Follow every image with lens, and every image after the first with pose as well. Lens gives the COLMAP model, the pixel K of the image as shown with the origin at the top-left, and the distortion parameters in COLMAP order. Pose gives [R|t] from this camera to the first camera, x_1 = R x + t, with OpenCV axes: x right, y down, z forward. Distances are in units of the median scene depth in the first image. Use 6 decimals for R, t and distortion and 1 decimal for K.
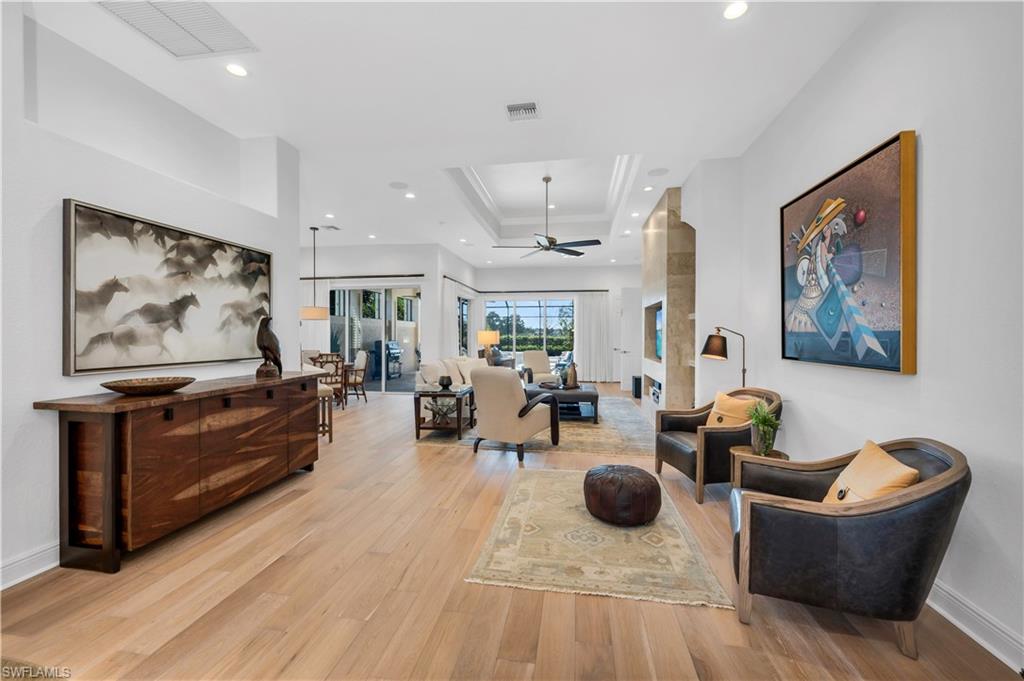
lens RADIAL K [[411.3, 0, 511.8], [0, 411.3, 335.0], [0, 0, 1]] dist [-0.000517, 0.000117]
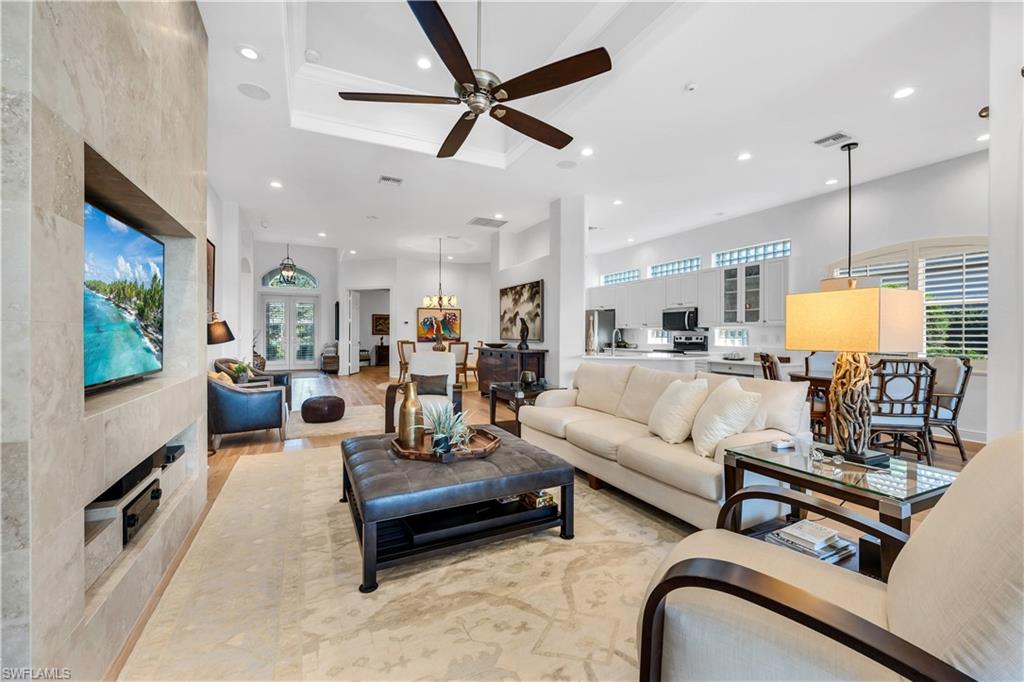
lens RADIAL K [[411.3, 0, 510.6], [0, 411.3, 343.6], [0, 0, 1]] dist [-0.000517, 0.000117]
pose [[-0.809619, 0.006633, -0.586918, 0.255703], [-0.005695, 0.999800, 0.019156, 0.018227], [0.586928, 0.018852, -0.809420, 1.109431]]
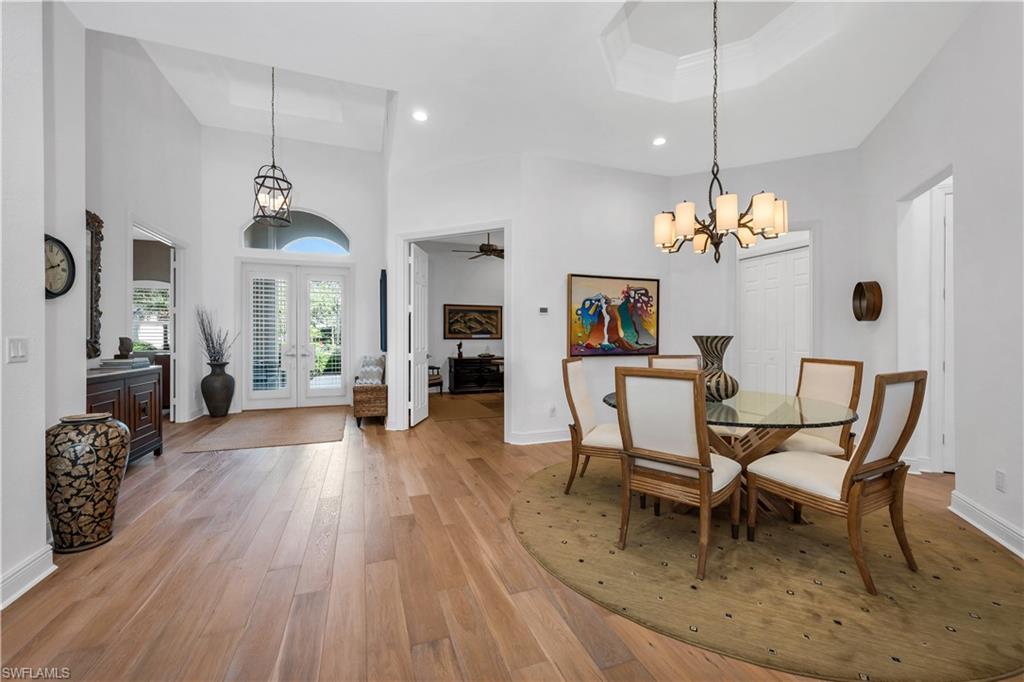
lens RADIAL K [[411.2, 0, 512.1], [0, 411.2, 340.6], [0, 0, 1]] dist [-0.000050, -0.000001]
pose [[-0.870167, 0.003340, -0.492745, 0.227456], [0.000841, 0.999986, 0.005294, 0.017807], [0.492756, 0.004192, -0.870158, 0.994750]]
